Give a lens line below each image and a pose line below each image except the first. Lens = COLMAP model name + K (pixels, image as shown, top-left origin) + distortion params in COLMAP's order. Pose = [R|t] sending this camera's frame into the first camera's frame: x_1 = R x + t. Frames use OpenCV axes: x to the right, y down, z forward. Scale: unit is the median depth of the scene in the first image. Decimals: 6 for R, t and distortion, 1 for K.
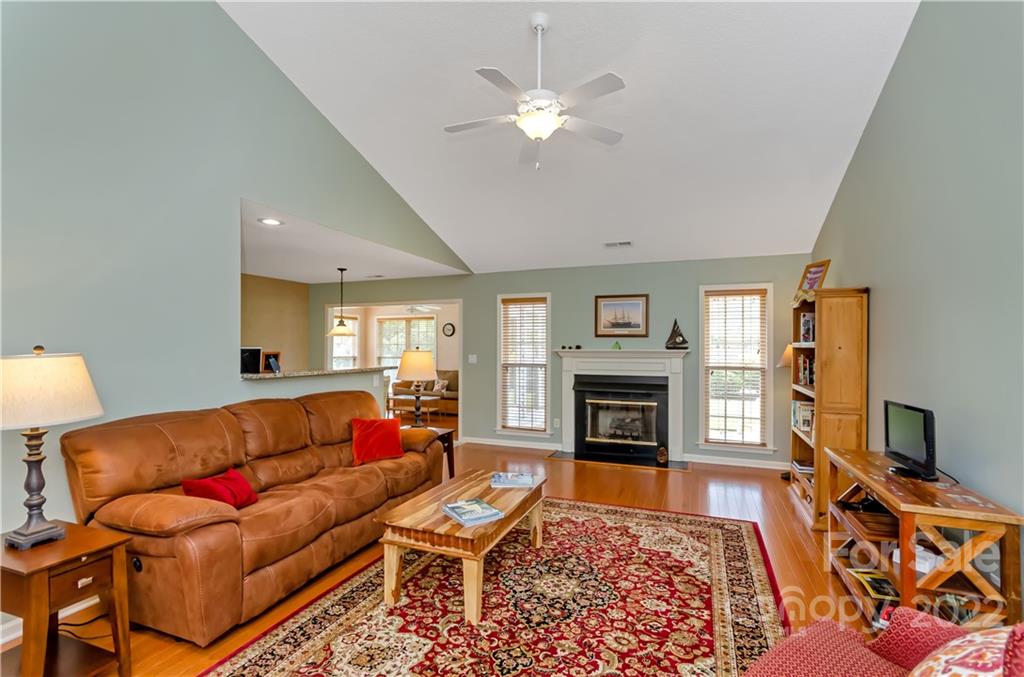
lens RADIAL K [[452.7, 0, 519.3], [0, 452.7, 346.3], [0, 0, 1]] dist [0.000183, 0.000070]
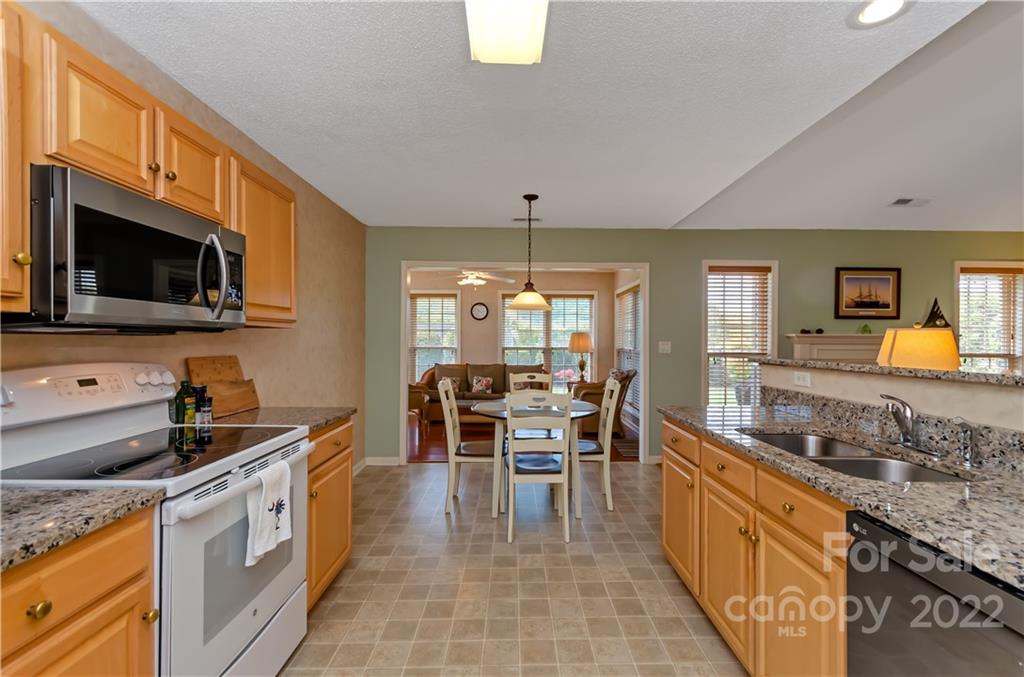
lens RADIAL K [[452.7, 0, 519.3], [0, 452.7, 346.3], [0, 0, 1]] dist [0.000183, 0.000070]
pose [[0.923369, -0.005557, 0.383874, -0.662405], [-0.001558, 0.999833, 0.018219, 0.014710], [-0.383911, -0.017421, 0.923206, 0.474035]]
